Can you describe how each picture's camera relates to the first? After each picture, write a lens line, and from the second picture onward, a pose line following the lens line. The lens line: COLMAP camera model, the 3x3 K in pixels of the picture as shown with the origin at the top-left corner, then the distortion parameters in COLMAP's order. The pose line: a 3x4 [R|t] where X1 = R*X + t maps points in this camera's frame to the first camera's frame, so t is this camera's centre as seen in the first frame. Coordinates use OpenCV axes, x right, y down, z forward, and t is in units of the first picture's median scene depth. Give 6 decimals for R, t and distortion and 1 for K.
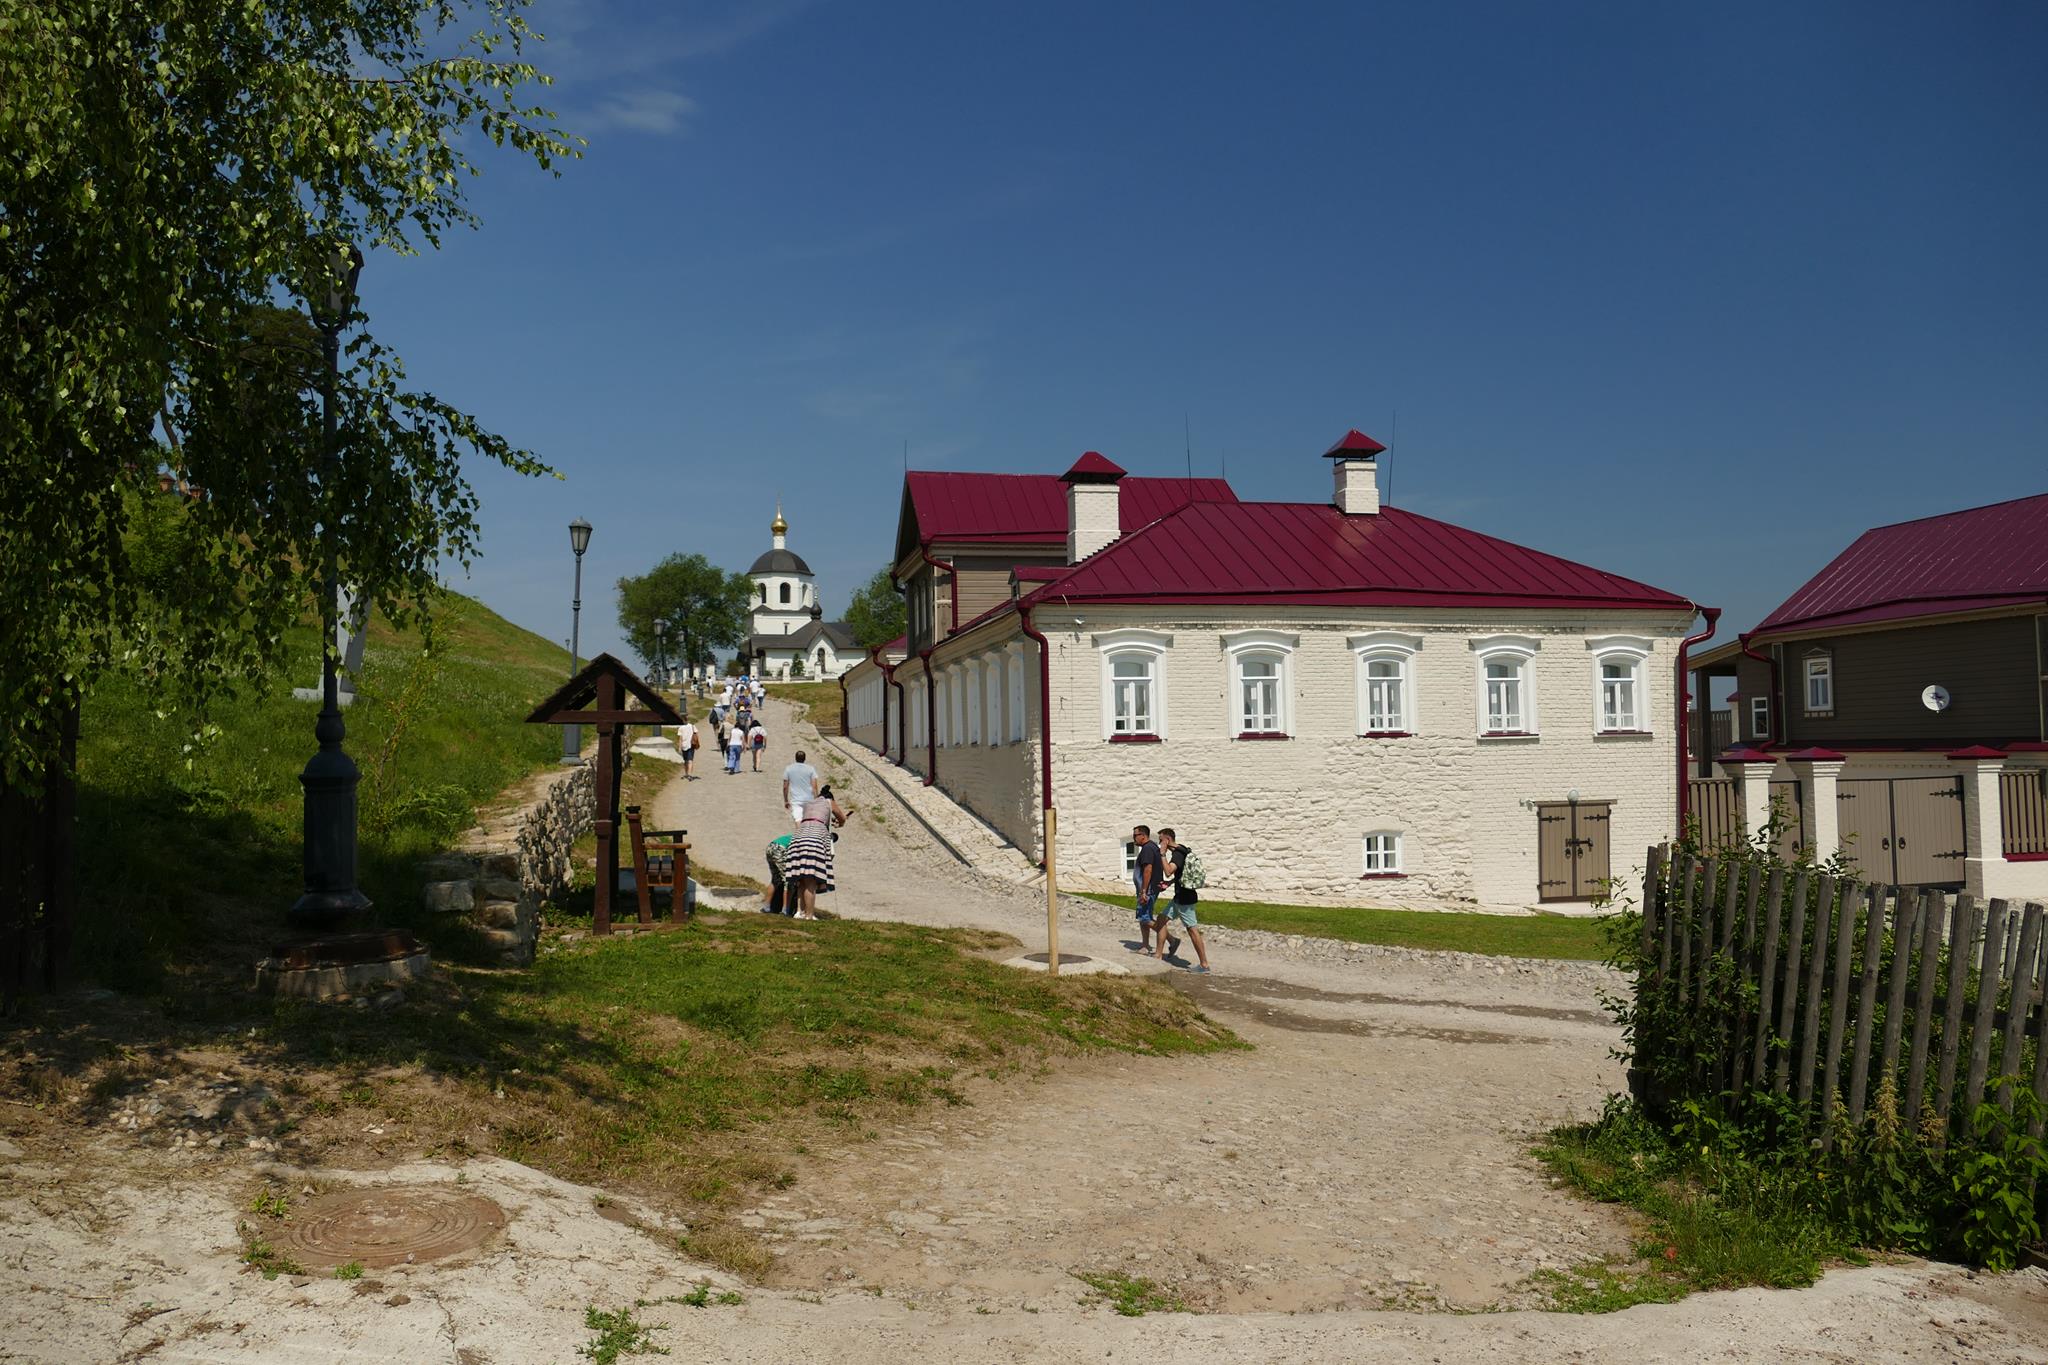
lens RADIAL K [[1457.9, 0, 1020.9], [0, 1457.9, 682.6], [0, 0, 1]] dist [-0.002619, -0.000069]
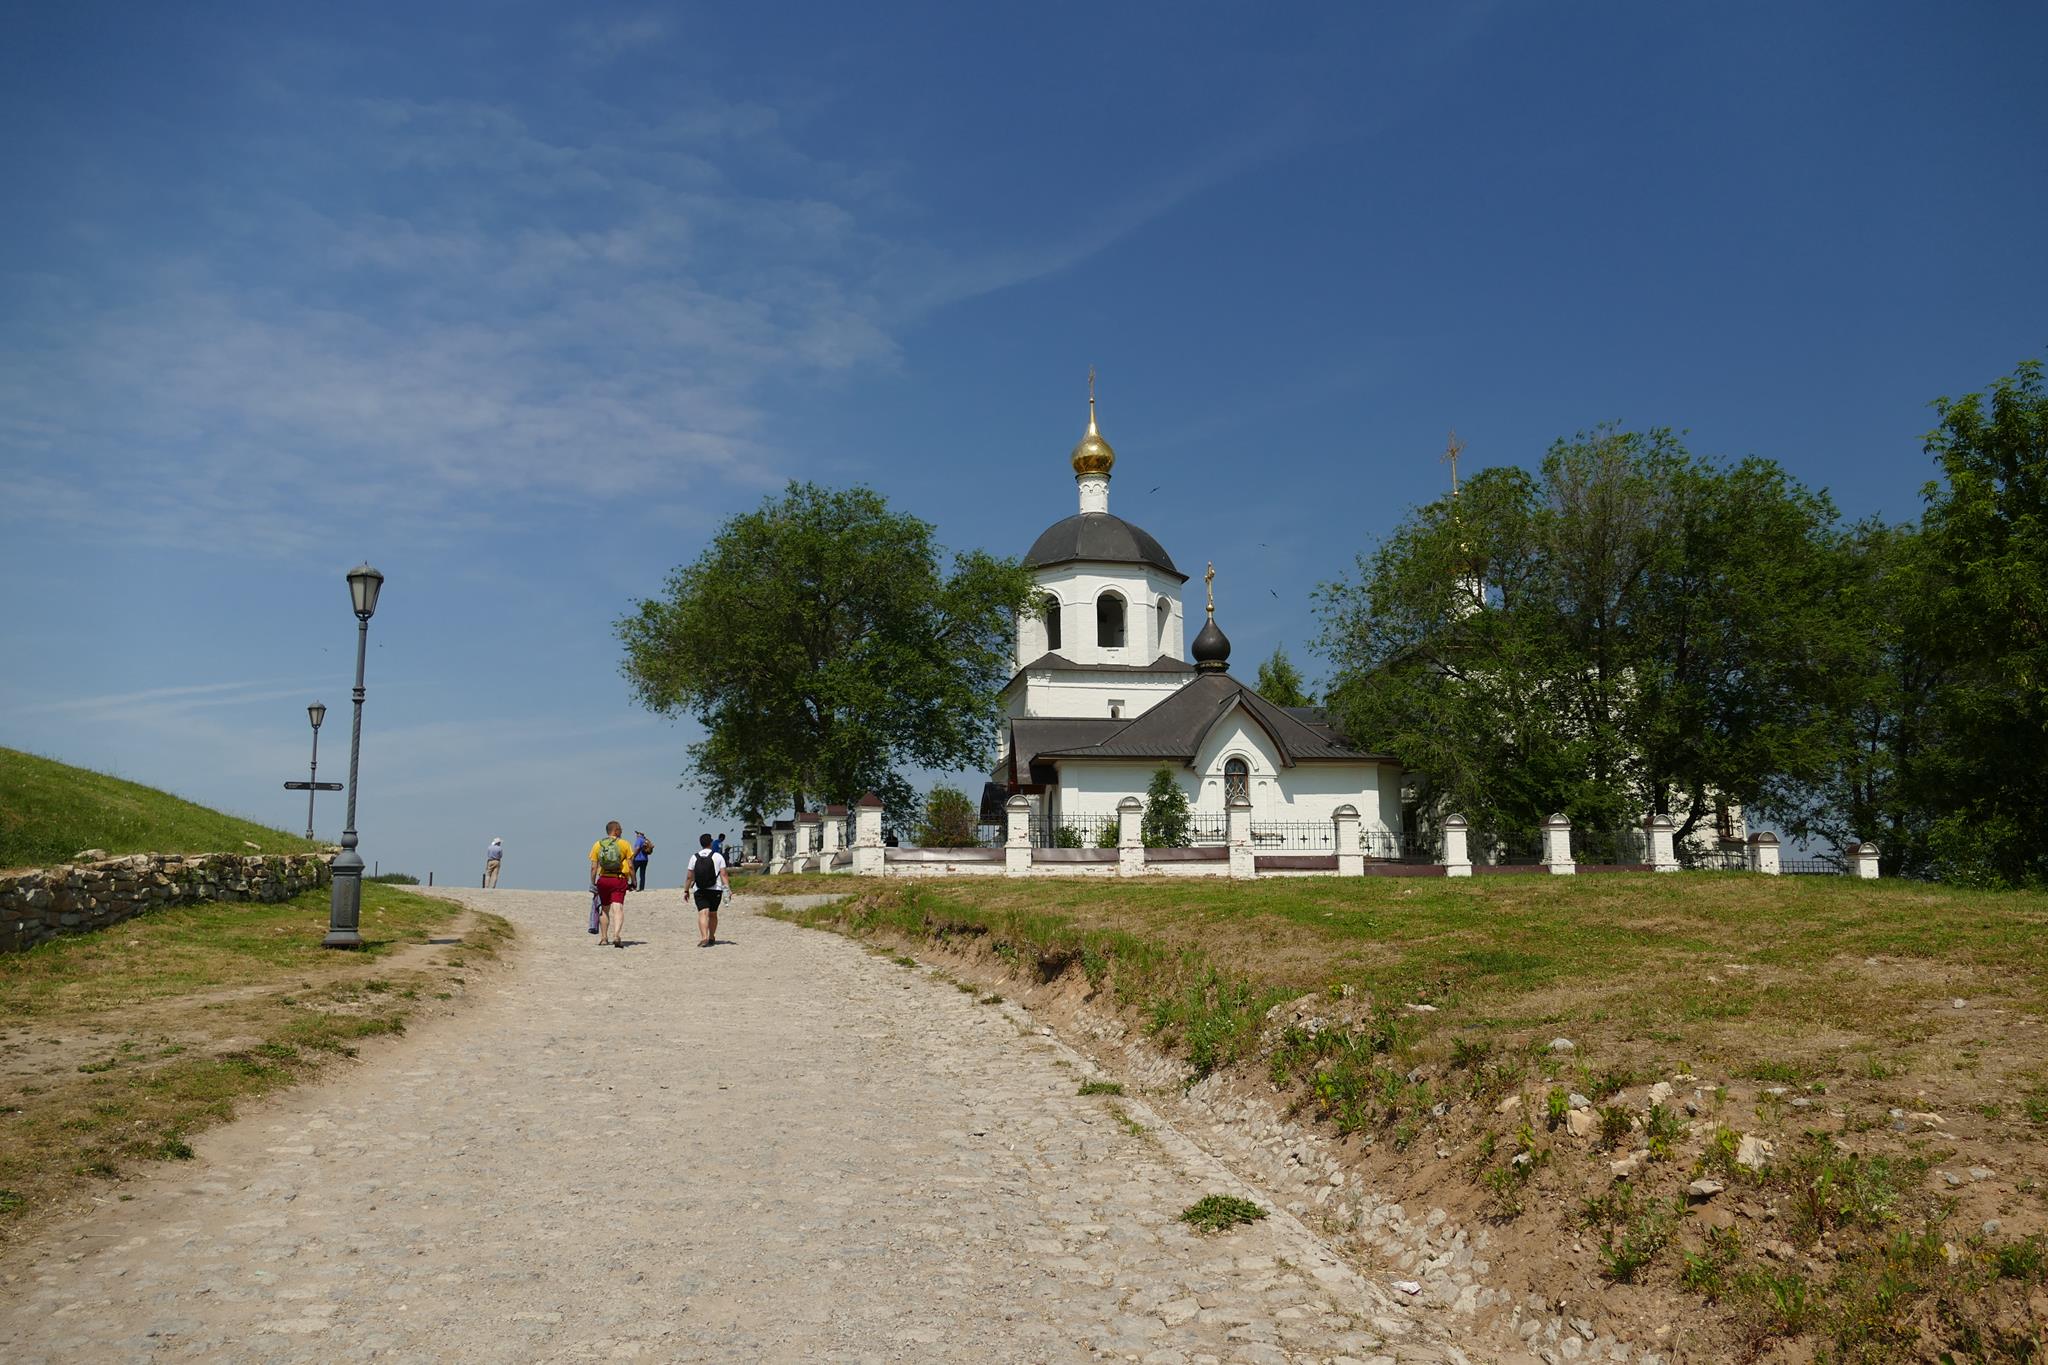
lens RADIAL K [[1457.9, 0, 1024.4], [0, 1457.9, 684.8], [0, 0, 1]] dist [-0.002619, -0.000069]
pose [[0.980519, -0.023927, -0.194963, -0.118193], [0.000859, 0.993066, -0.117551, -0.002545], [0.196424, 0.115094, 0.973741, 0.675911]]
